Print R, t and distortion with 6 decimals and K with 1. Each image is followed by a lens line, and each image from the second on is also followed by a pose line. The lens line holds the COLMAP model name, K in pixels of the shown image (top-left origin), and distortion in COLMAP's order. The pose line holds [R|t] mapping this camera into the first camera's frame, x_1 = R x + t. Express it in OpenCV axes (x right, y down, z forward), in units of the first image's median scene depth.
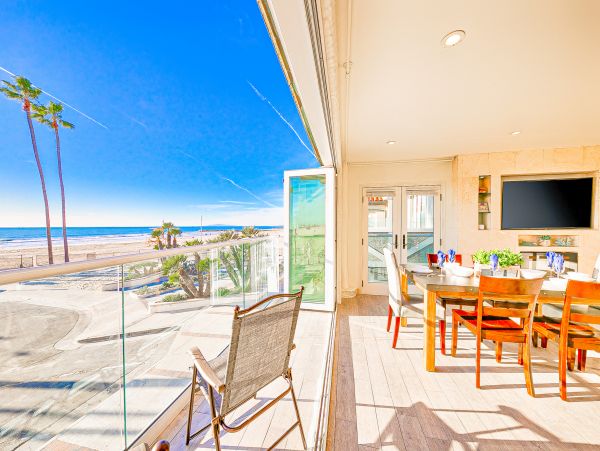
lens RADIAL K [[215.3, 0, 294.9], [0, 215.3, 214.6], [0, 0, 1]] dist [-0.000874, -0.000032]
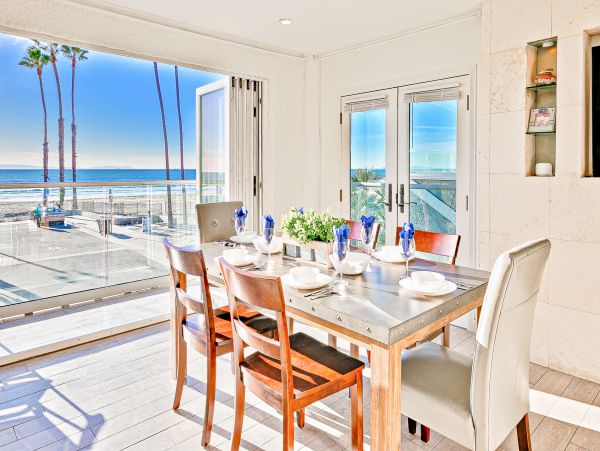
lens RADIAL K [[407.2, 0, 315.8], [0, 407.2, 166.4], [0, 0, 1]] dist [0.018585, -0.000467]
pose [[0.821579, -0.006266, -0.570060, 0.967659], [0.036845, 0.998433, 0.042128, 0.005178], [0.568902, -0.055615, 0.820522, 0.126965]]
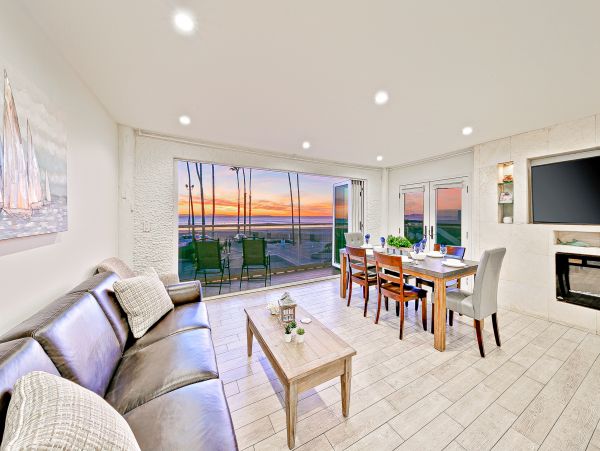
lens RADIAL K [[220.7, 0, 301.9], [0, 220.7, 211.2], [0, 0, 1]] dist [-0.014771, -0.000550]
pose [[0.636366, -0.017881, -0.771180, 1.033446], [0.044160, 0.998936, 0.013277, -0.027211], [0.770122, -0.042504, 0.636479, -0.215304]]
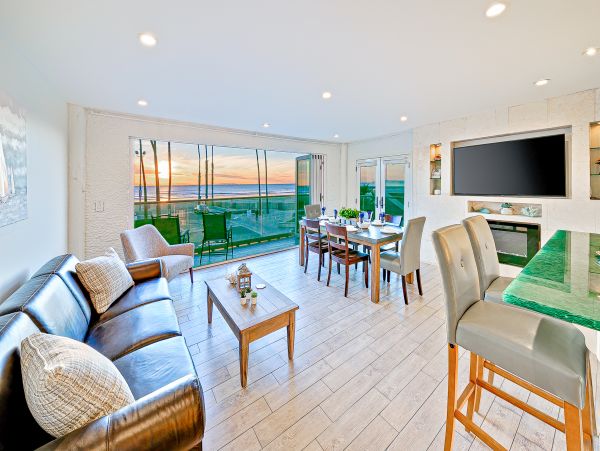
lens RADIAL K [[231.2, 0, 310.7], [0, 231.2, 179.9], [0, 0, 1]] dist [-0.011332, -0.002068]
pose [[0.757648, -0.014203, -0.652509, 1.152515], [0.045095, 0.998513, 0.030626, -0.066075], [0.651103, -0.052629, 0.757162, -0.261597]]
